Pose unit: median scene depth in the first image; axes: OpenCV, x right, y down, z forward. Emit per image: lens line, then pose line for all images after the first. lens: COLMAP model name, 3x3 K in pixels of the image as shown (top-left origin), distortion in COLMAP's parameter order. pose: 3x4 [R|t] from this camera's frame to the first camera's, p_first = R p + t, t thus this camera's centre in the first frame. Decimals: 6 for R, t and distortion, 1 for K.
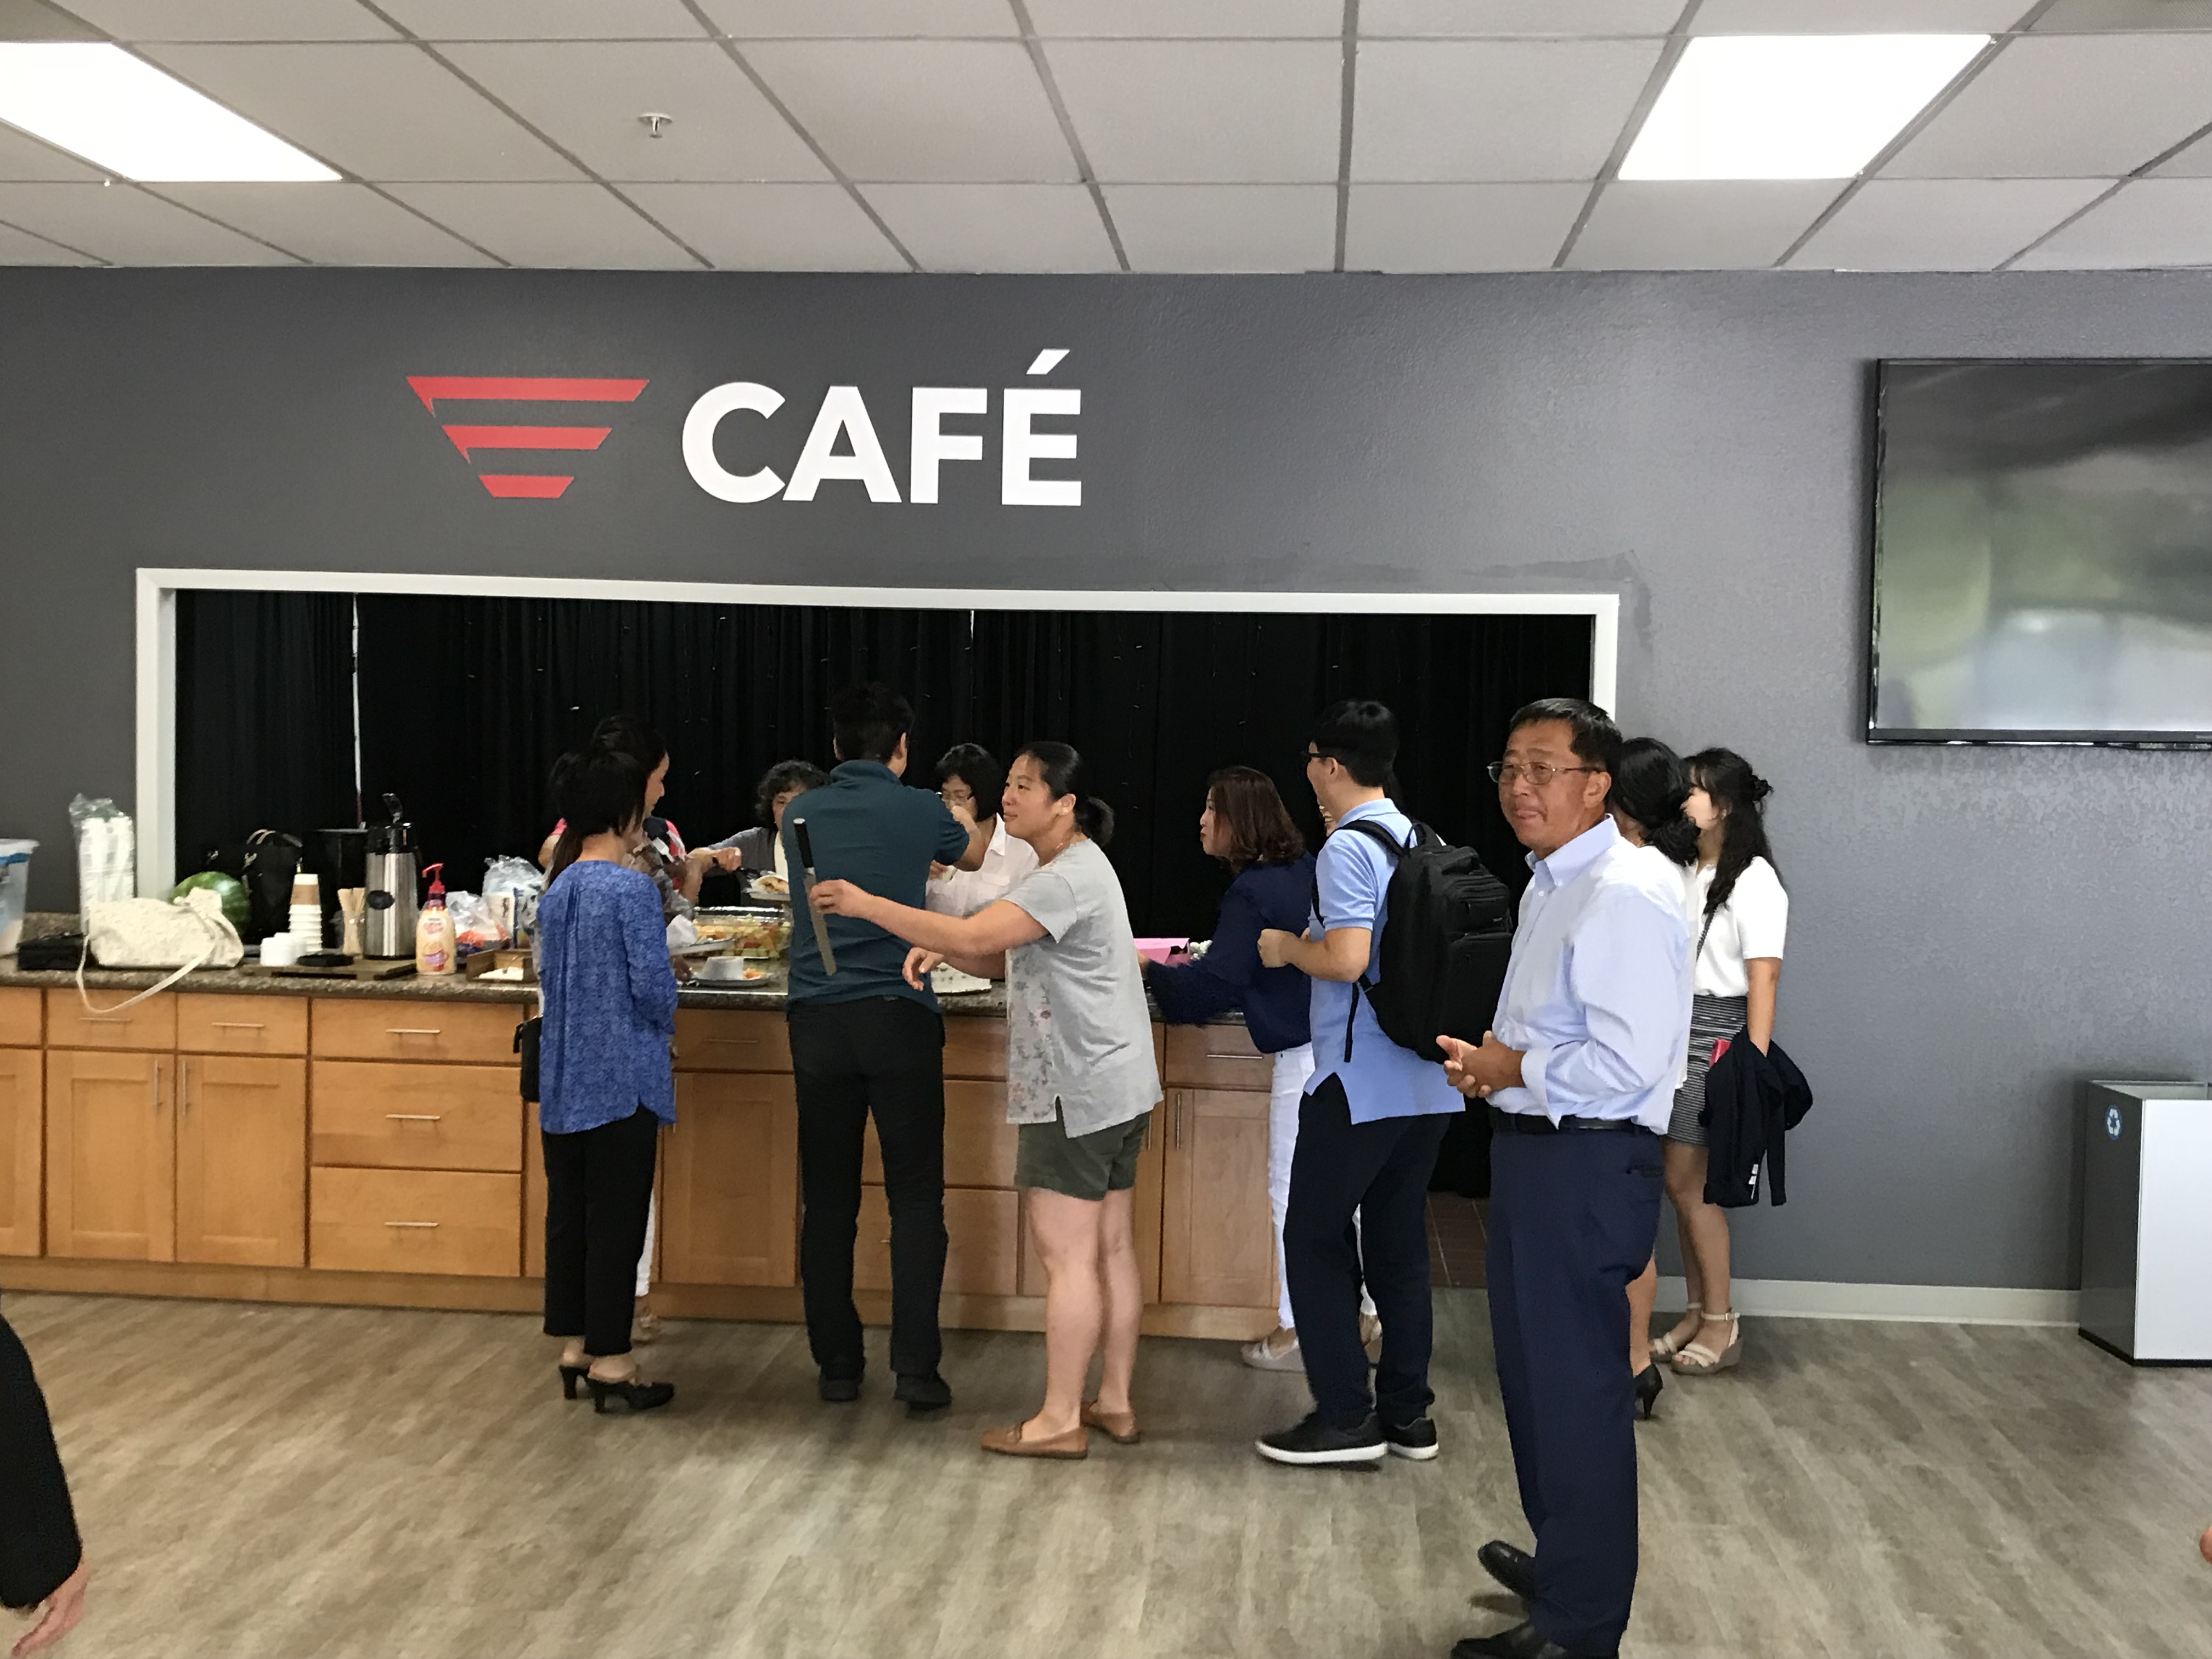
lens RADIAL K [[2376.6, 0, 1102.2], [0, 2376.6, 826.3], [0, 0, 1]] dist [0.042645, 0.000000]
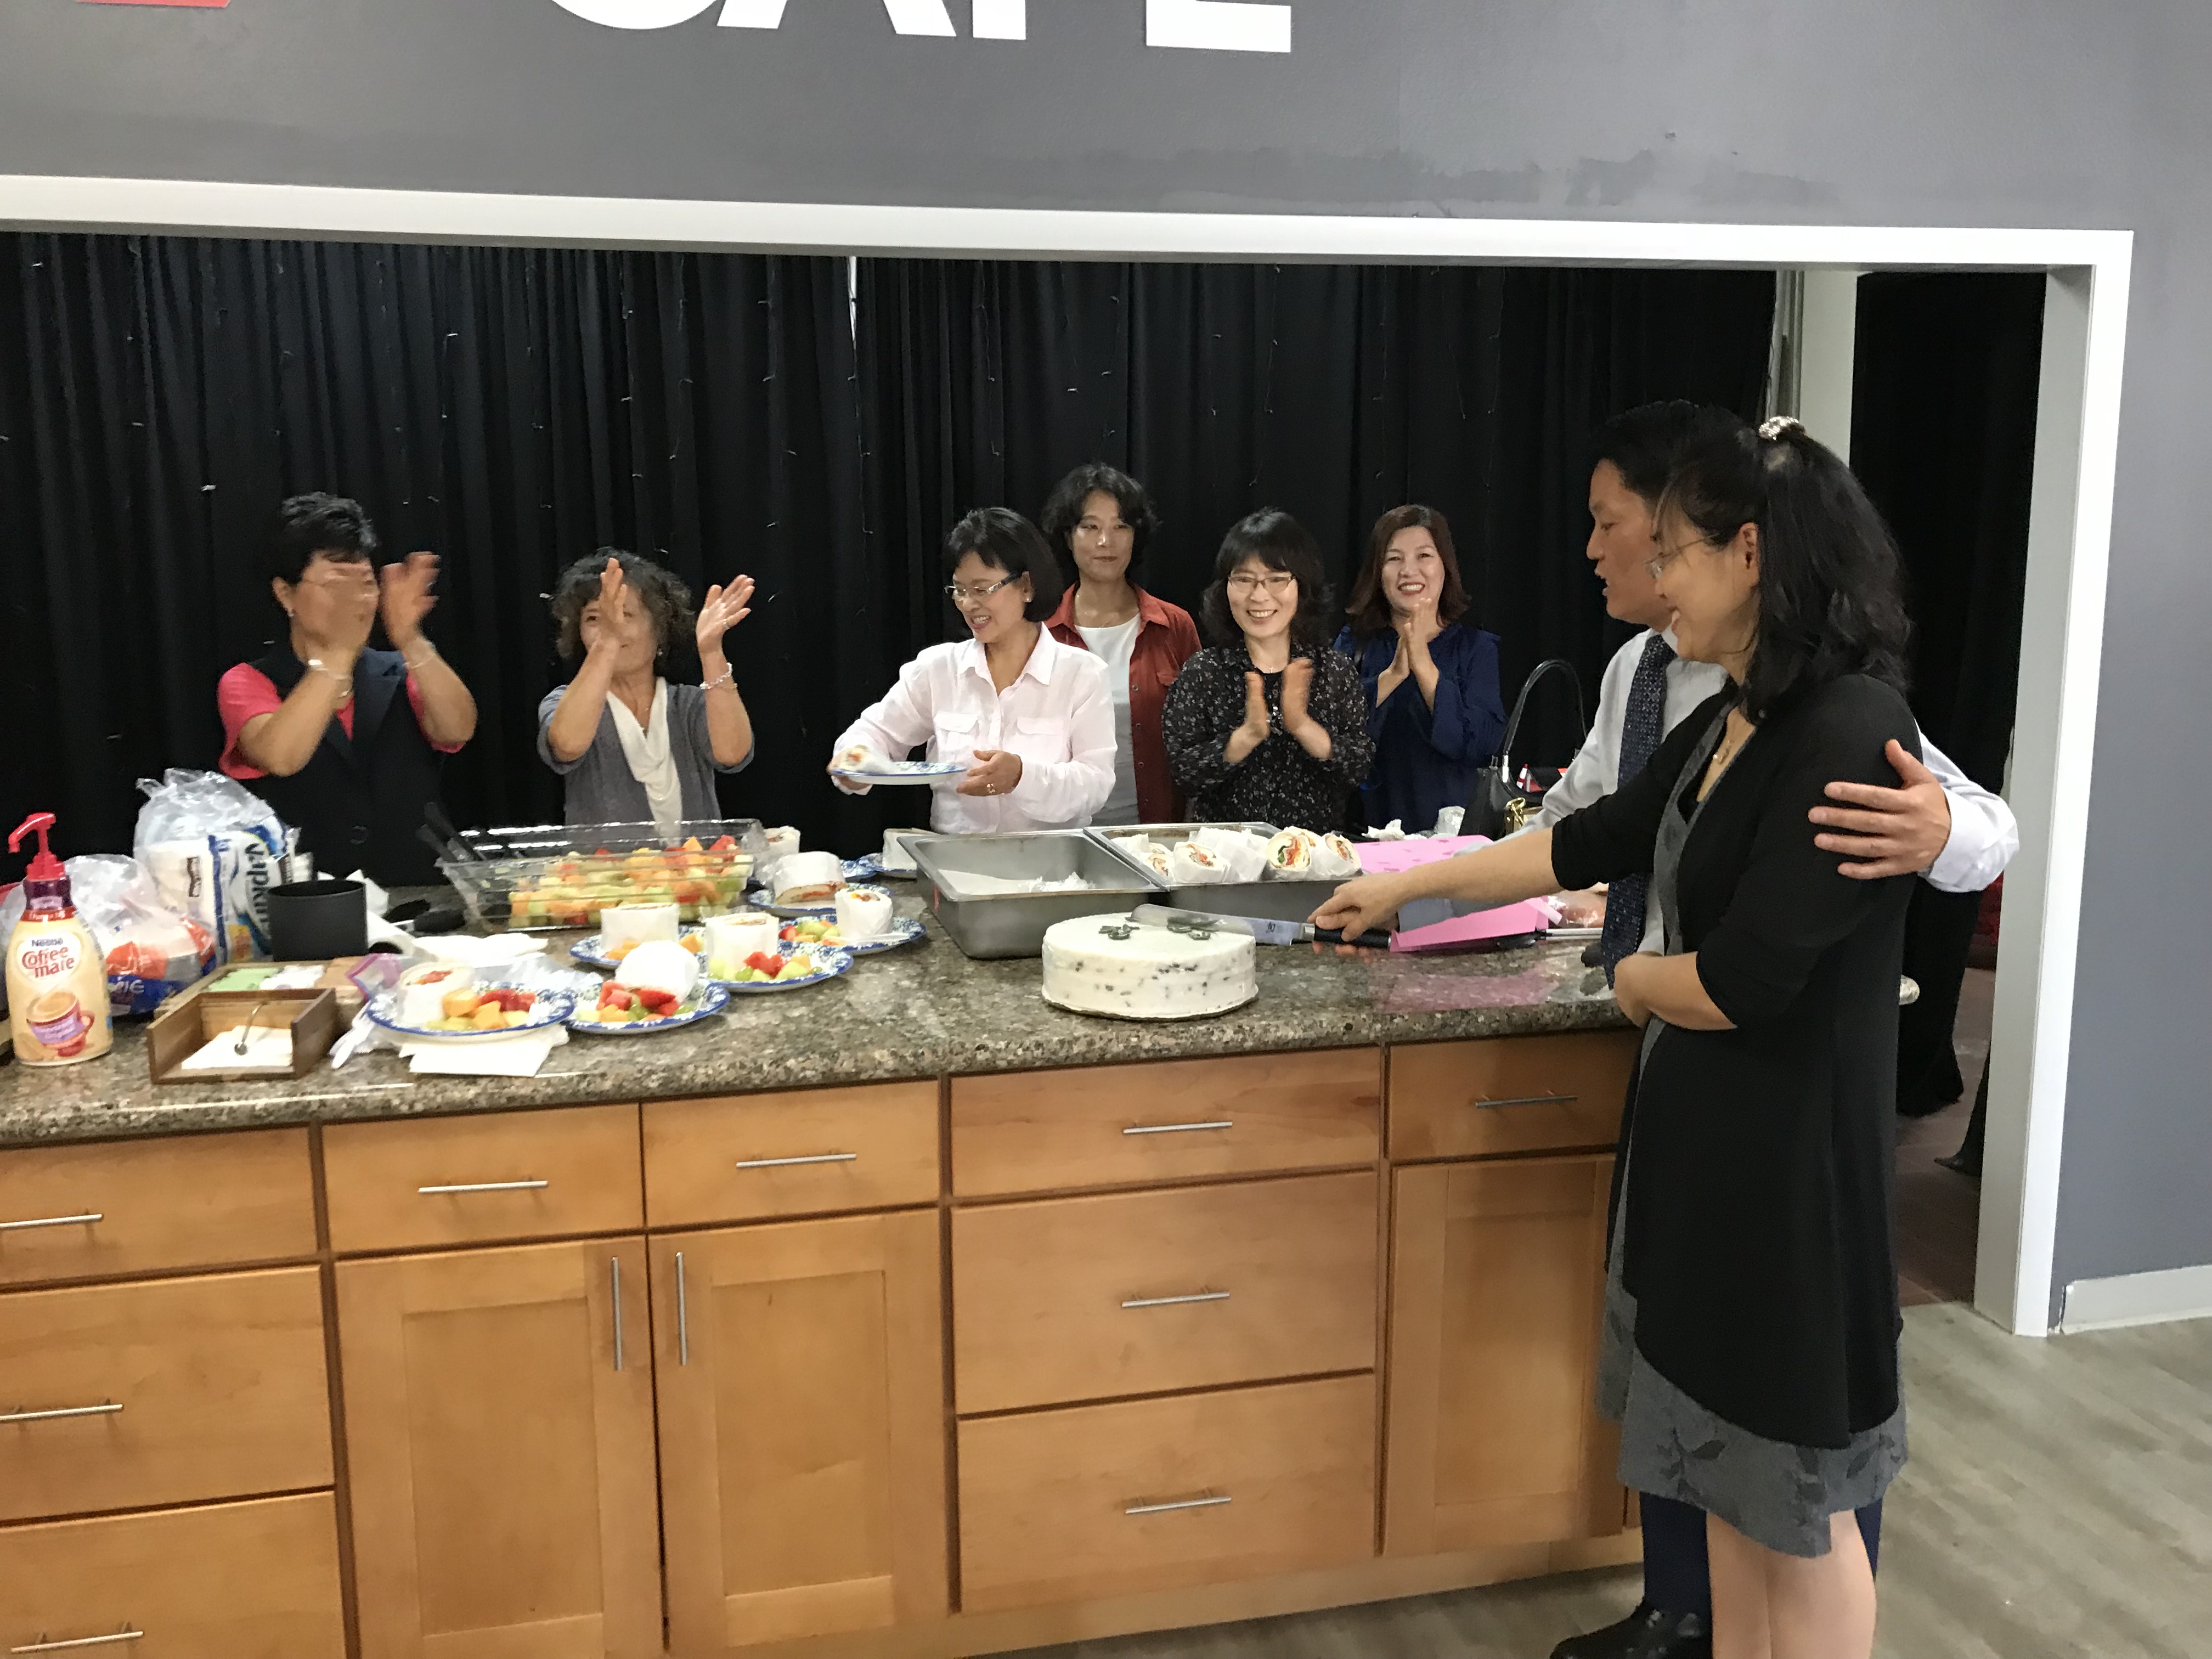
lens RADIAL K [[1792.7, 0, 1086.0], [0, 1792.7, 814.5], [0, 0, 1]] dist [0.012688, -0.010223]
pose [[0.952973, -0.077655, 0.292937, -0.185845], [0.044272, 0.991916, 0.118923, -0.013992], [-0.299804, -0.100361, 0.948707, 0.608653]]
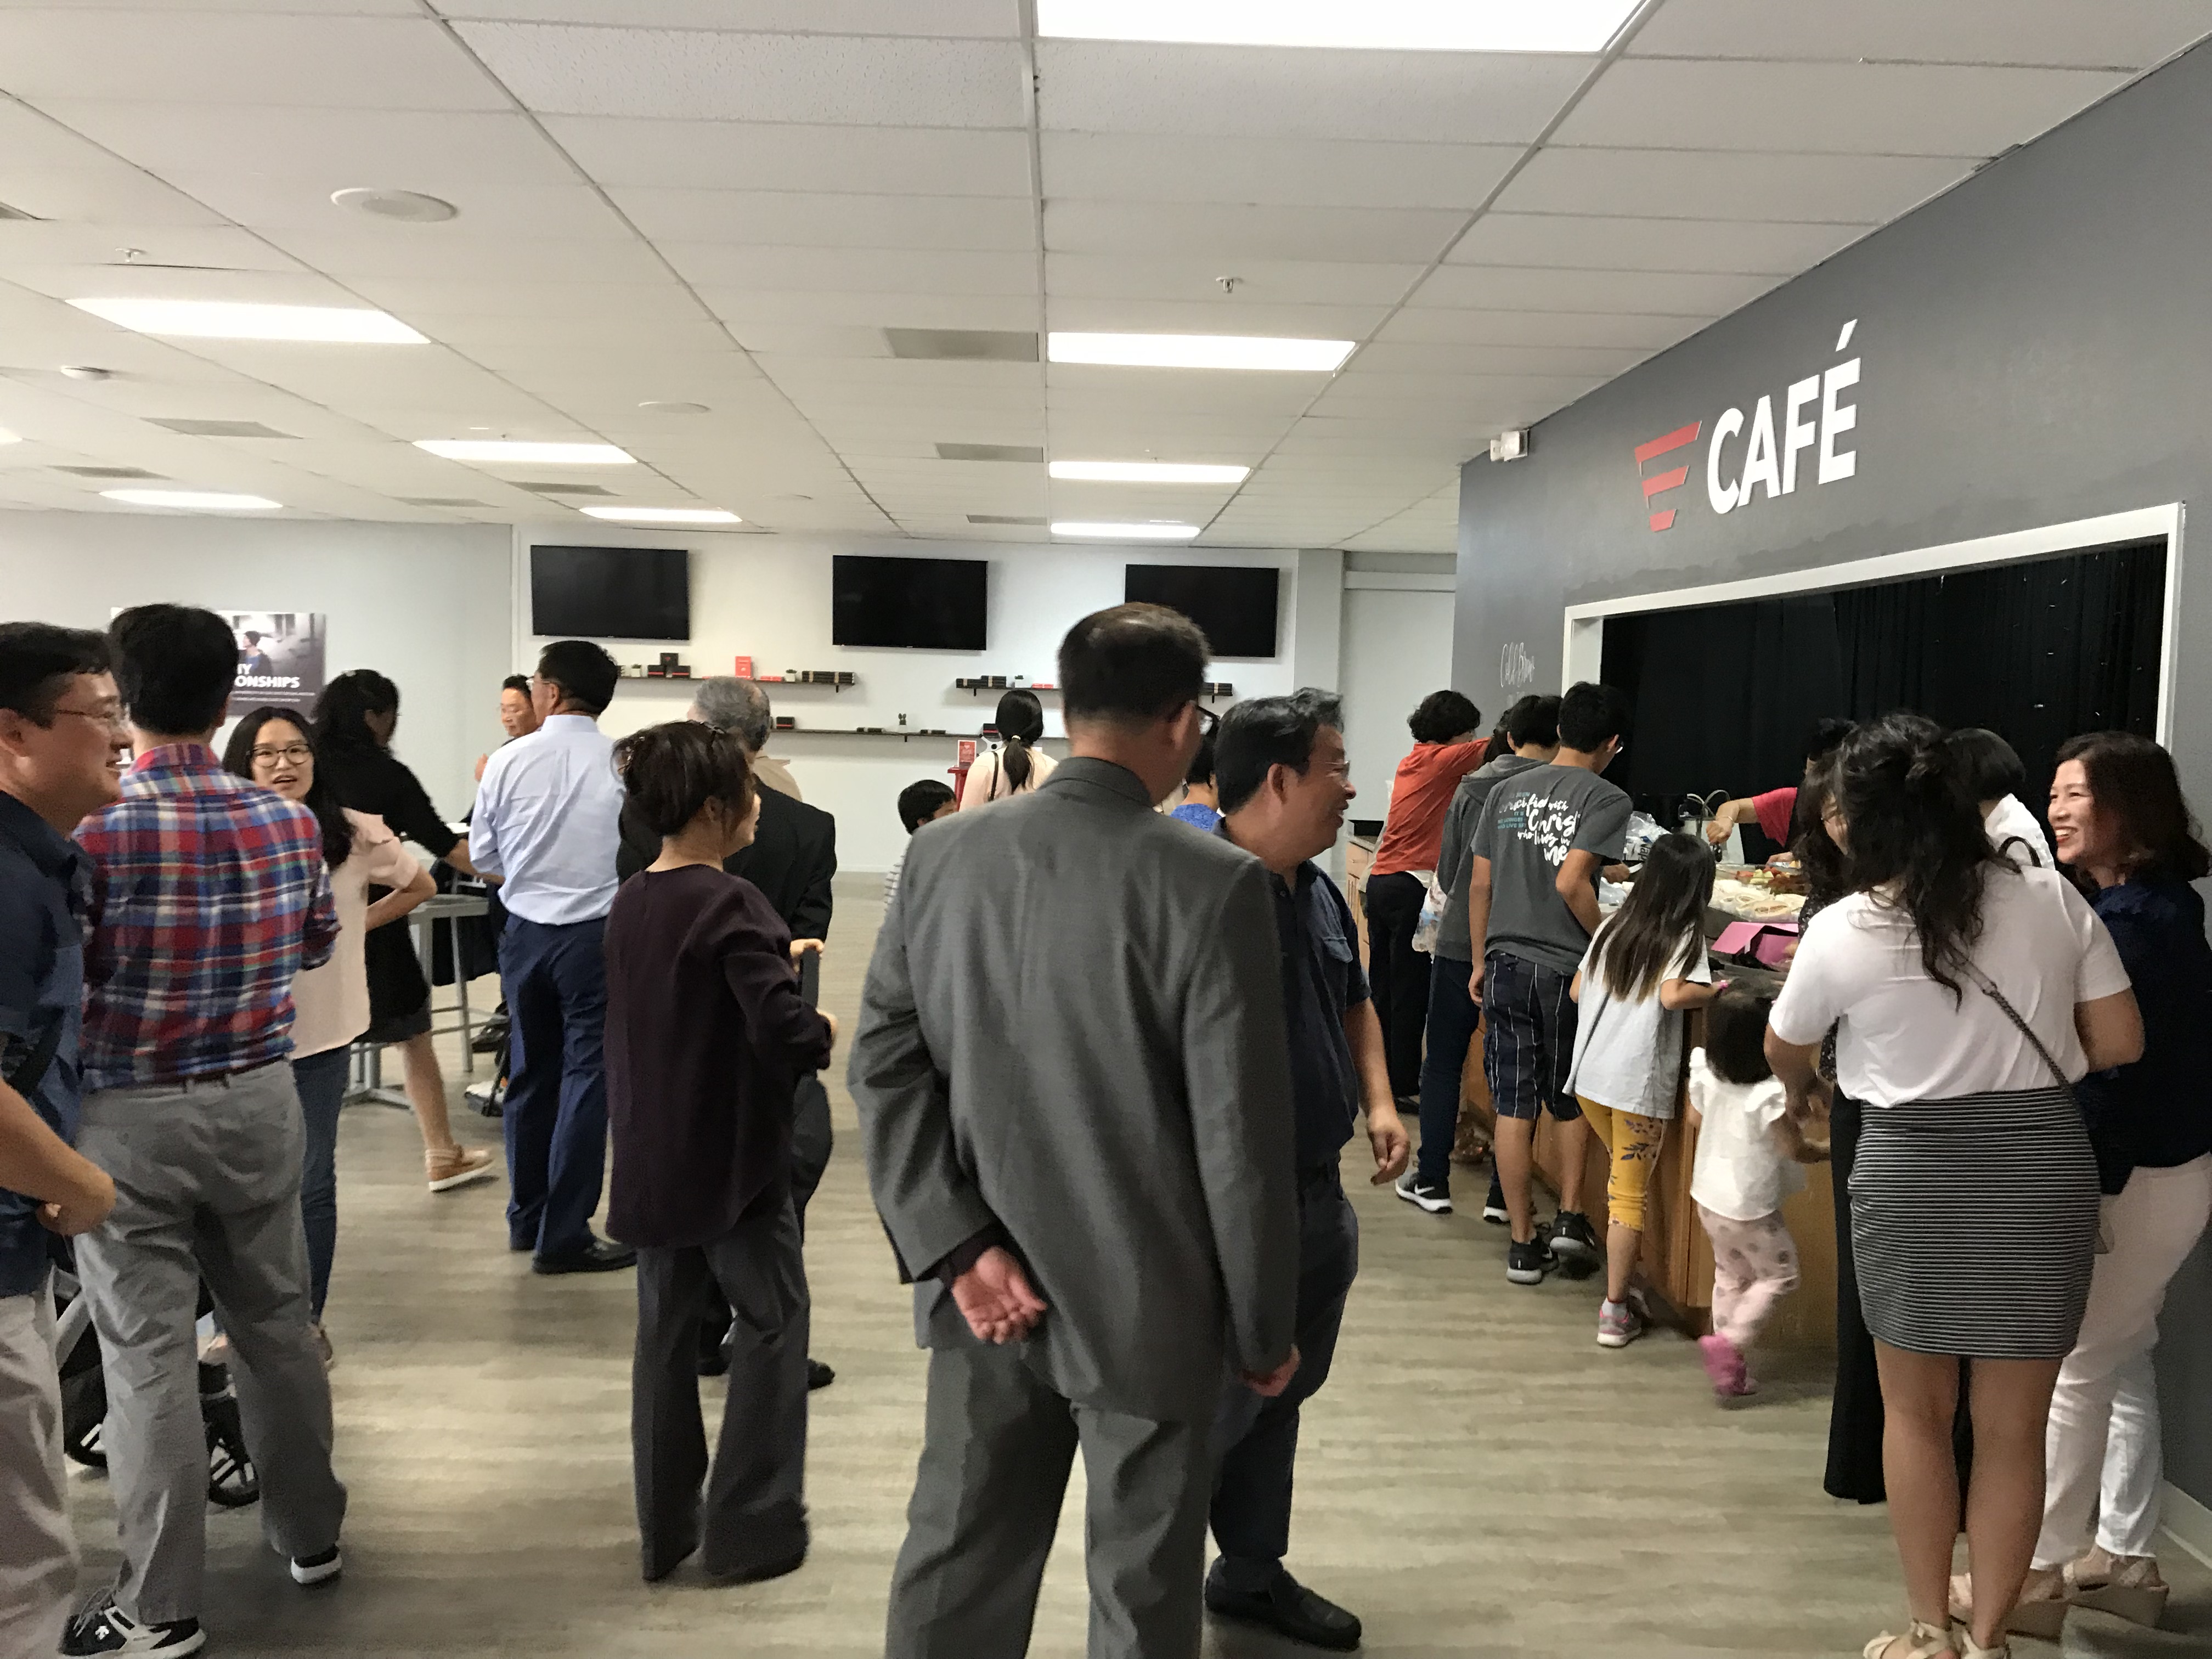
lens RADIAL K [[1792.7, 0, 1105.8], [0, 1792.7, 813.0], [0, 0, 1]] dist [0.012688, -0.010223]
pose [[0.110362, 0.043984, -0.992918, 0.697534], [-0.066864, 0.997086, 0.036736, -0.002532], [0.991640, 0.062336, 0.112982, 0.618970]]
